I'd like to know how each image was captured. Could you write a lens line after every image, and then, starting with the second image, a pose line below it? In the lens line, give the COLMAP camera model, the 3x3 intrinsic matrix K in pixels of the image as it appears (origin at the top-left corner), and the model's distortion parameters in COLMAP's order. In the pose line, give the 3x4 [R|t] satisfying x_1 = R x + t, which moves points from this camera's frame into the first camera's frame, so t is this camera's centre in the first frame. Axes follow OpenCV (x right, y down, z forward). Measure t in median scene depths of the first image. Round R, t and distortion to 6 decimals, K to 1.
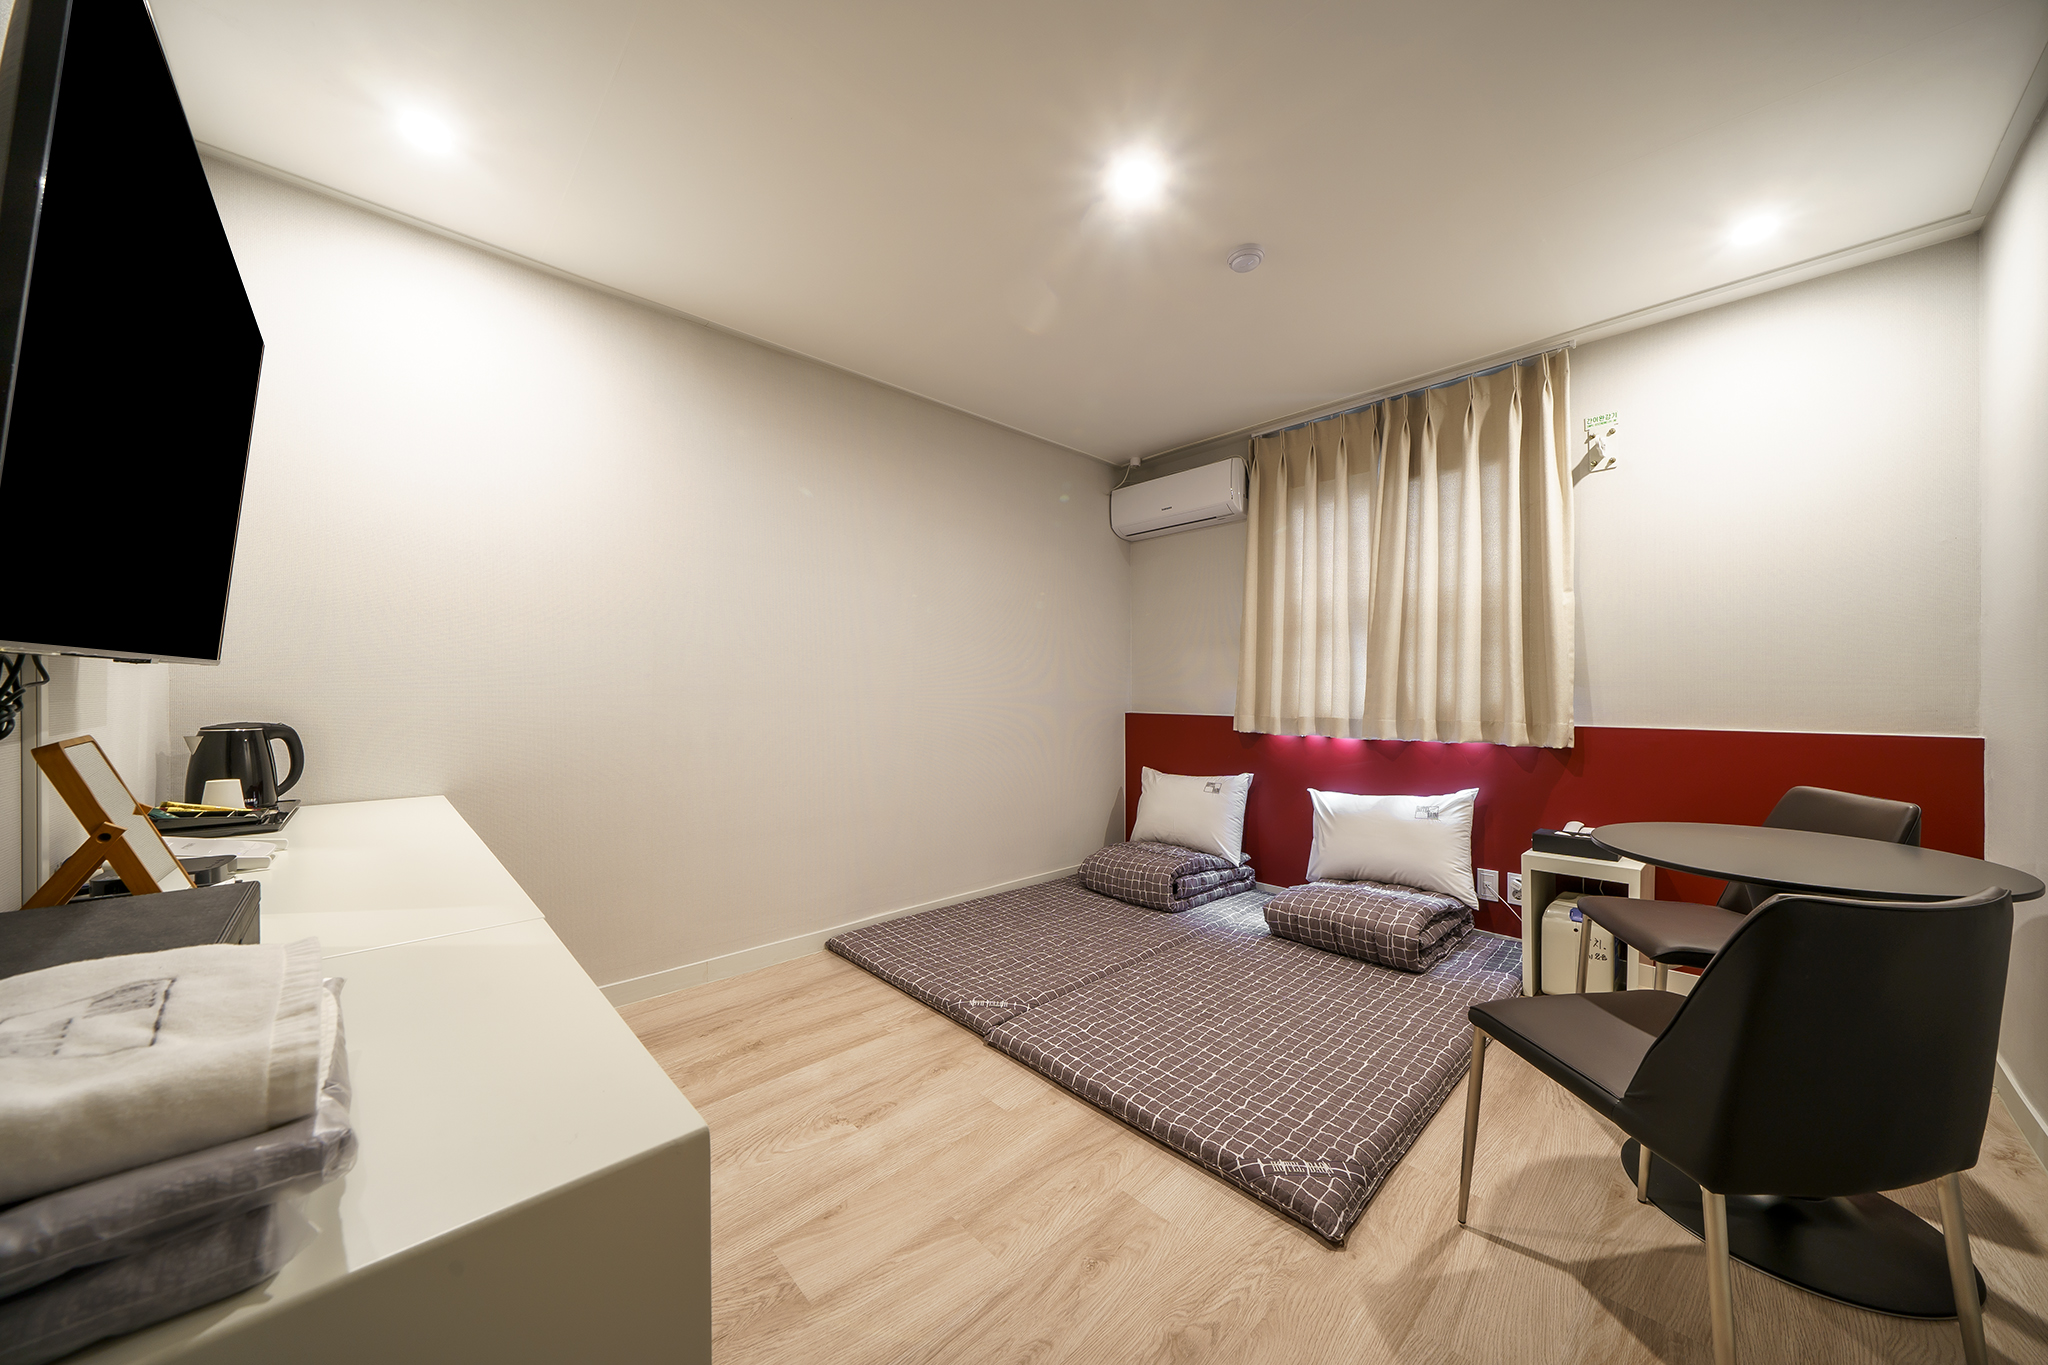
lens RADIAL K [[688.3, 0, 1026.3], [0, 688.3, 704.1], [0, 0, 1]] dist [0.000847, 0.000032]
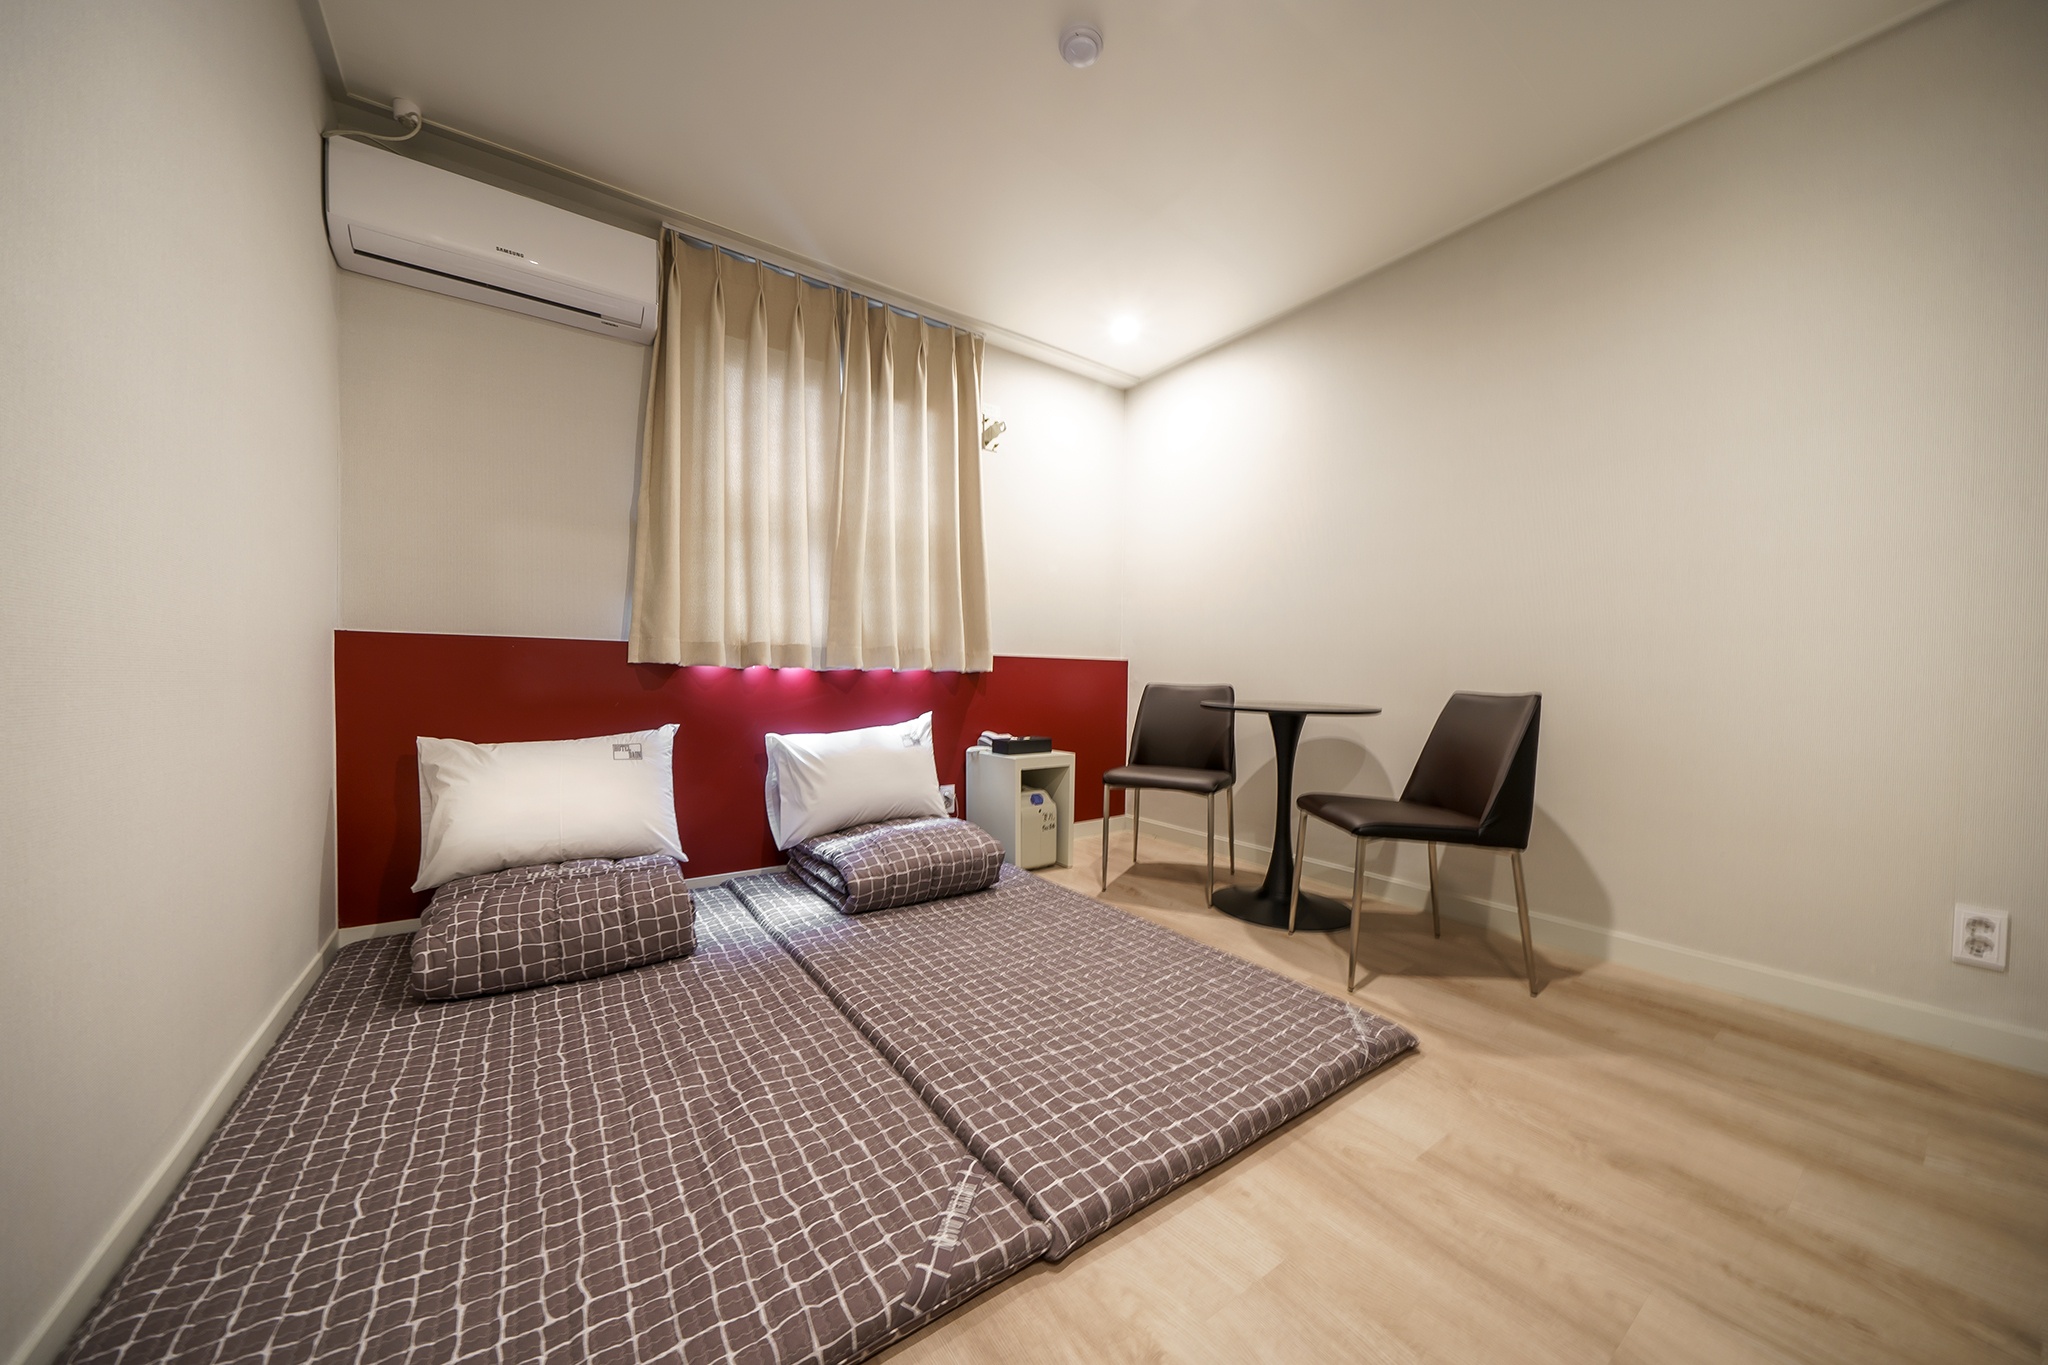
lens RADIAL K [[719.4, 0, 939.5], [0, 719.4, 702.7], [0, 0, 1]] dist [-0.000423, -0.000041]
pose [[0.145252, -0.024231, 0.989098, -0.417087], [0.001279, 0.999704, 0.024303, 0.075765], [-0.989394, -0.002265, 0.145240, 0.772191]]
